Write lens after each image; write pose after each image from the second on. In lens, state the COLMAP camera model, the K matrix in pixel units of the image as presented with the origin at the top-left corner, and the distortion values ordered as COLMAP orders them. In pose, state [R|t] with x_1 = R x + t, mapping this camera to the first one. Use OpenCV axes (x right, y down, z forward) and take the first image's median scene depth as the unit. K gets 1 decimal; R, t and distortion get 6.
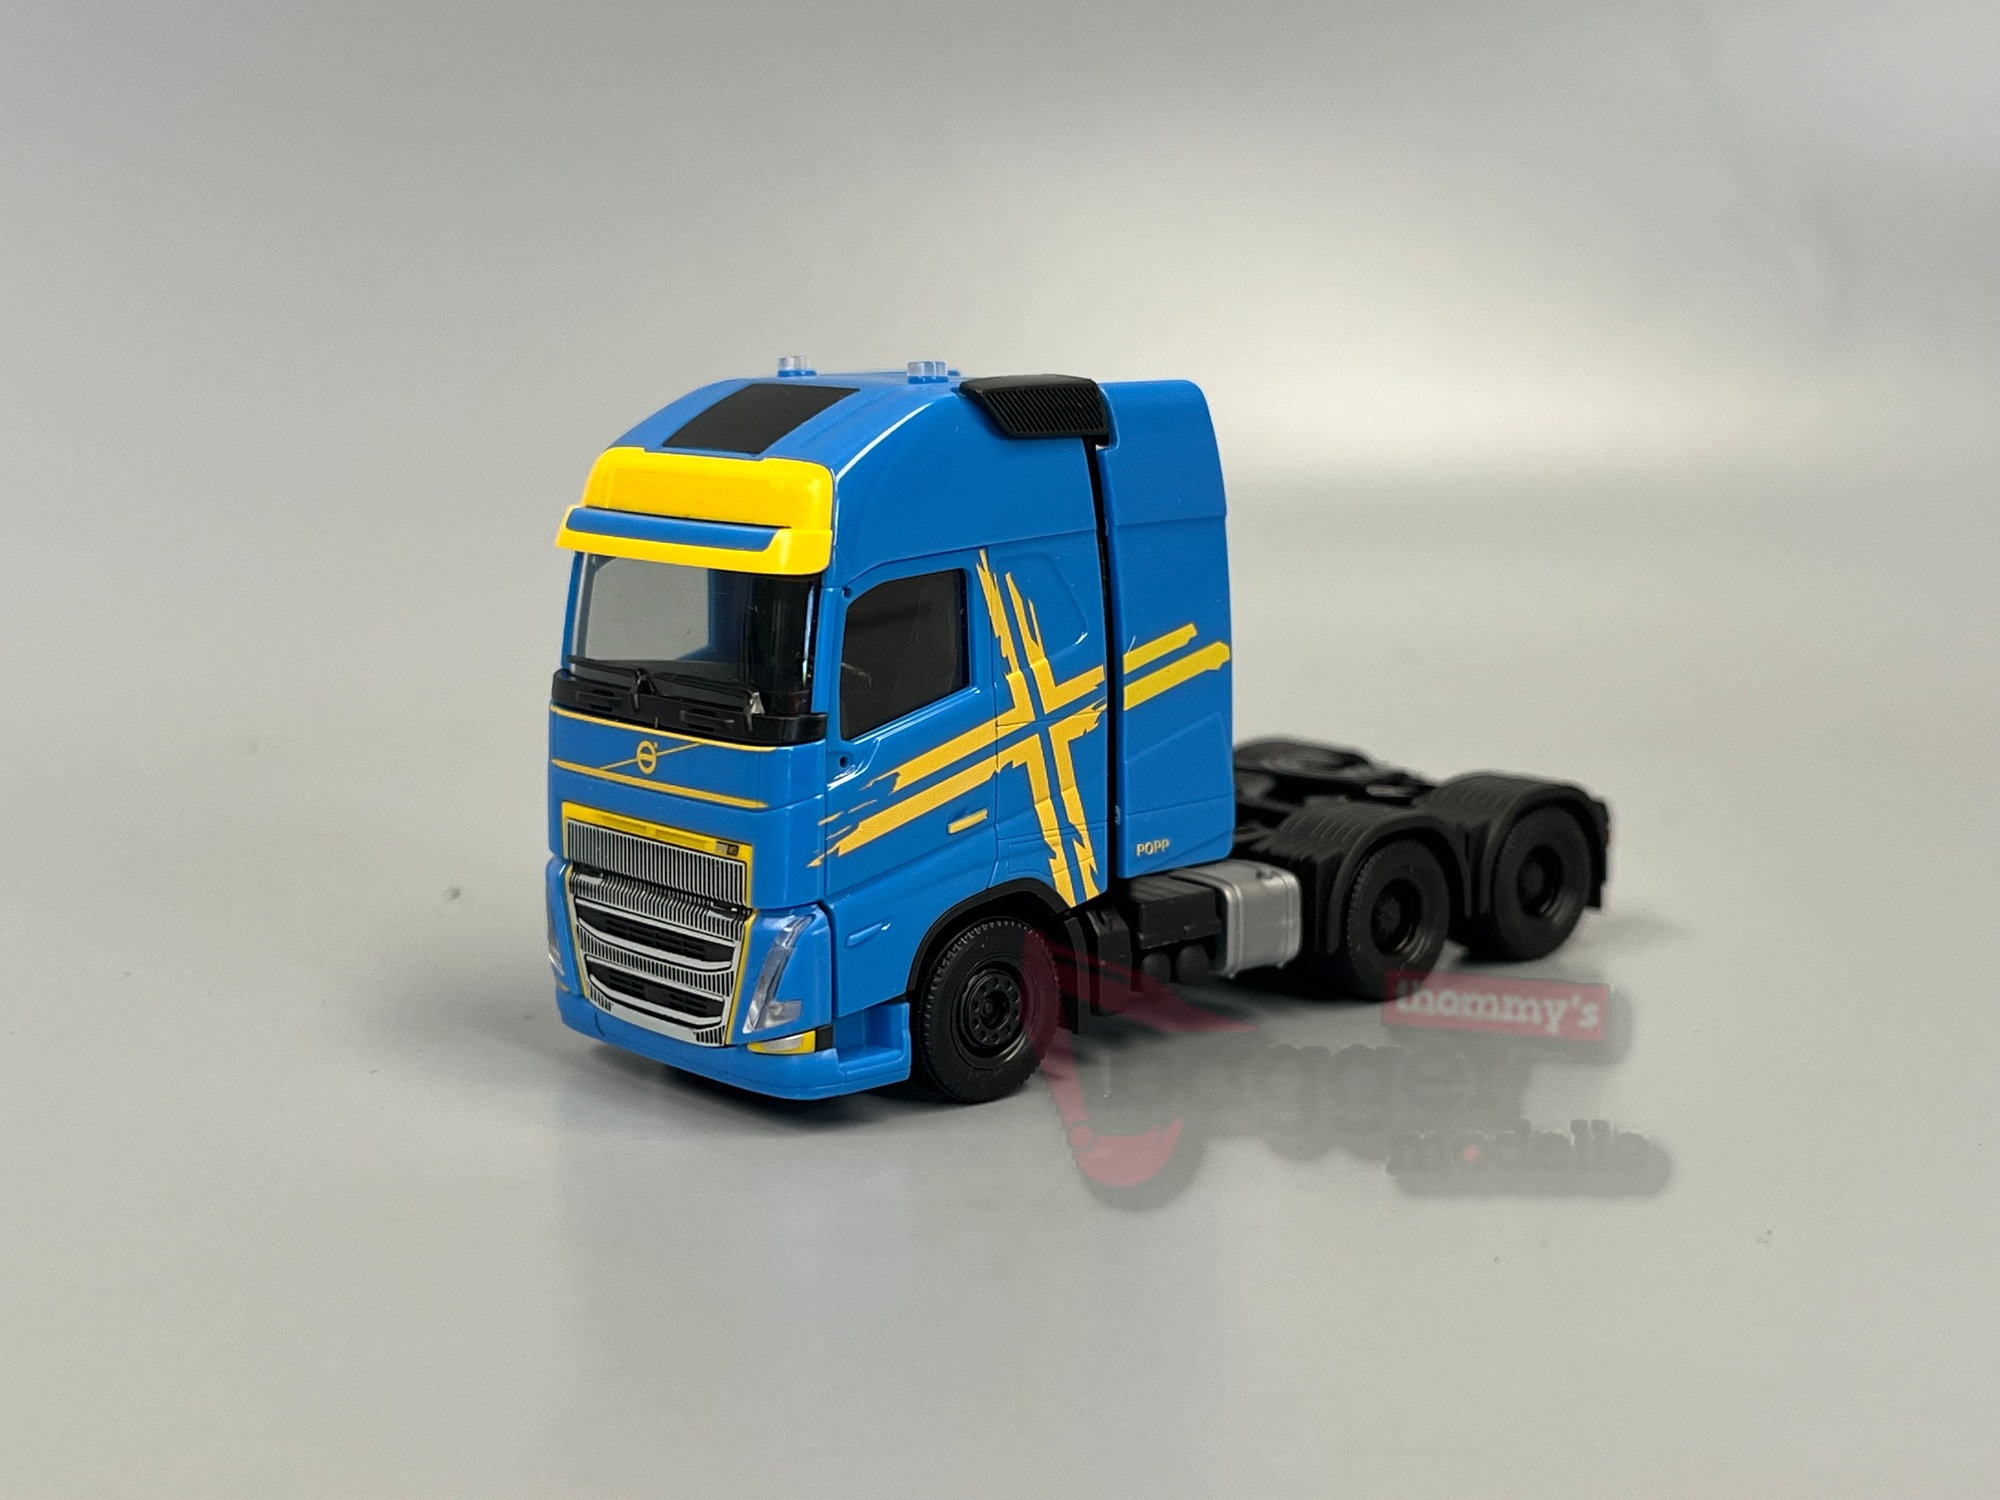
lens RADIAL K [[2886.6, 0, 1000.0], [0, 2886.6, 750.0], [0, 0, 1]] dist [0.017739, 0.018266]
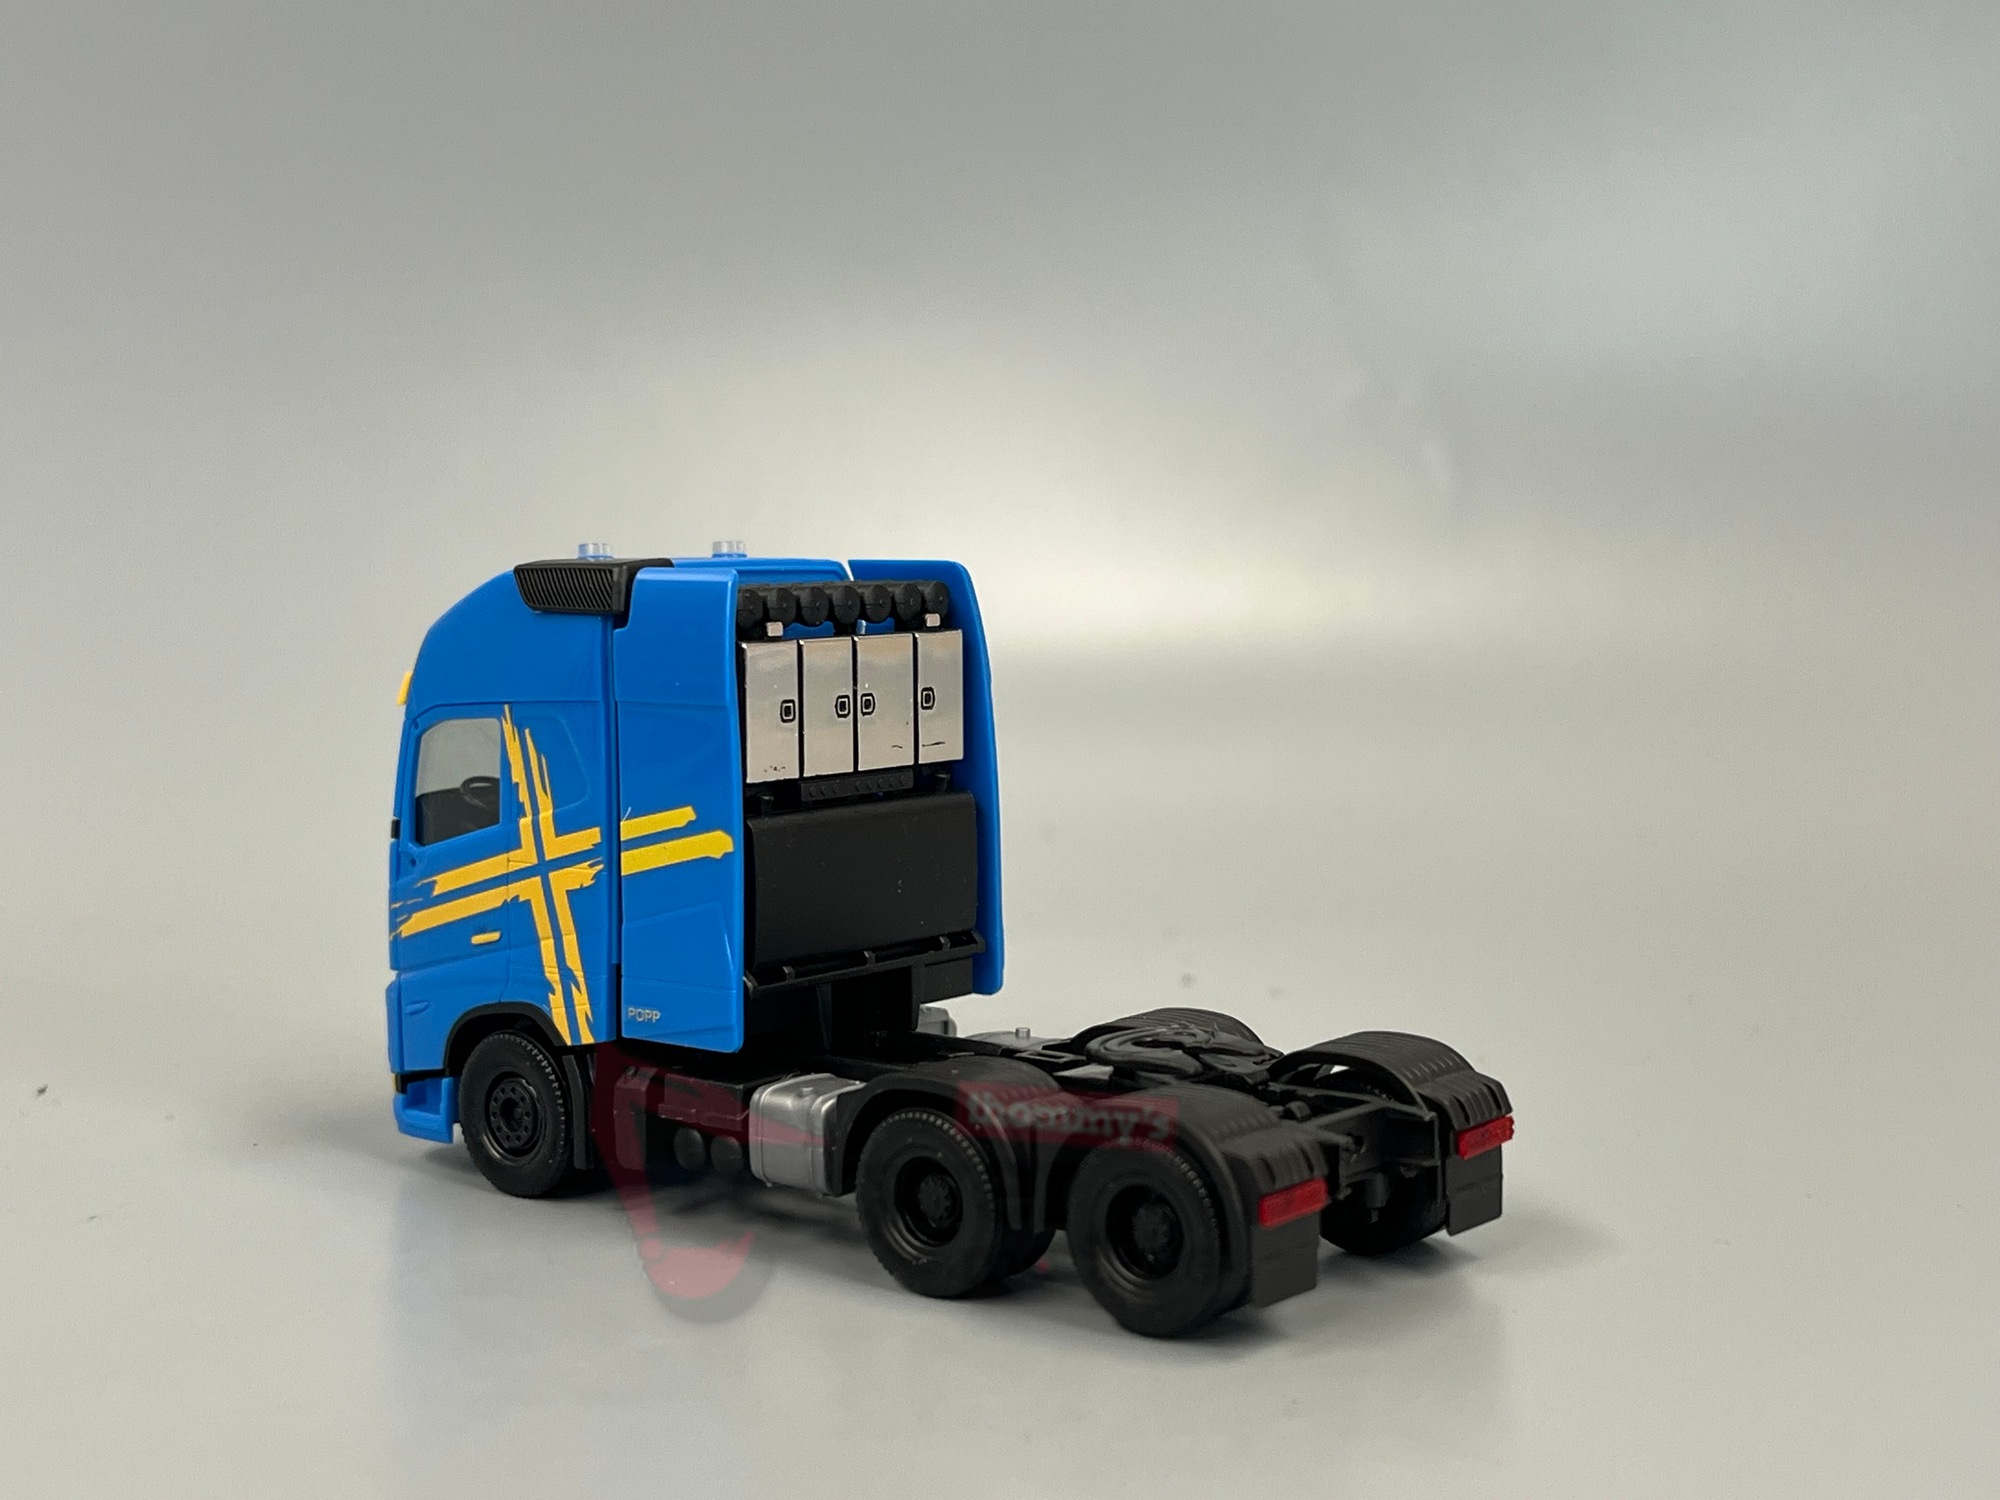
lens RADIAL K [[2886.6, 0, 1000.0], [0, 2886.6, 750.0], [0, 0, 1]] dist [0.017739, 0.018266]
pose [[0.173076, 0.082247, -0.981468, 1.123053], [-0.162796, 0.985189, 0.053851, -0.141255], [0.971361, 0.150458, 0.183902, 0.955794]]
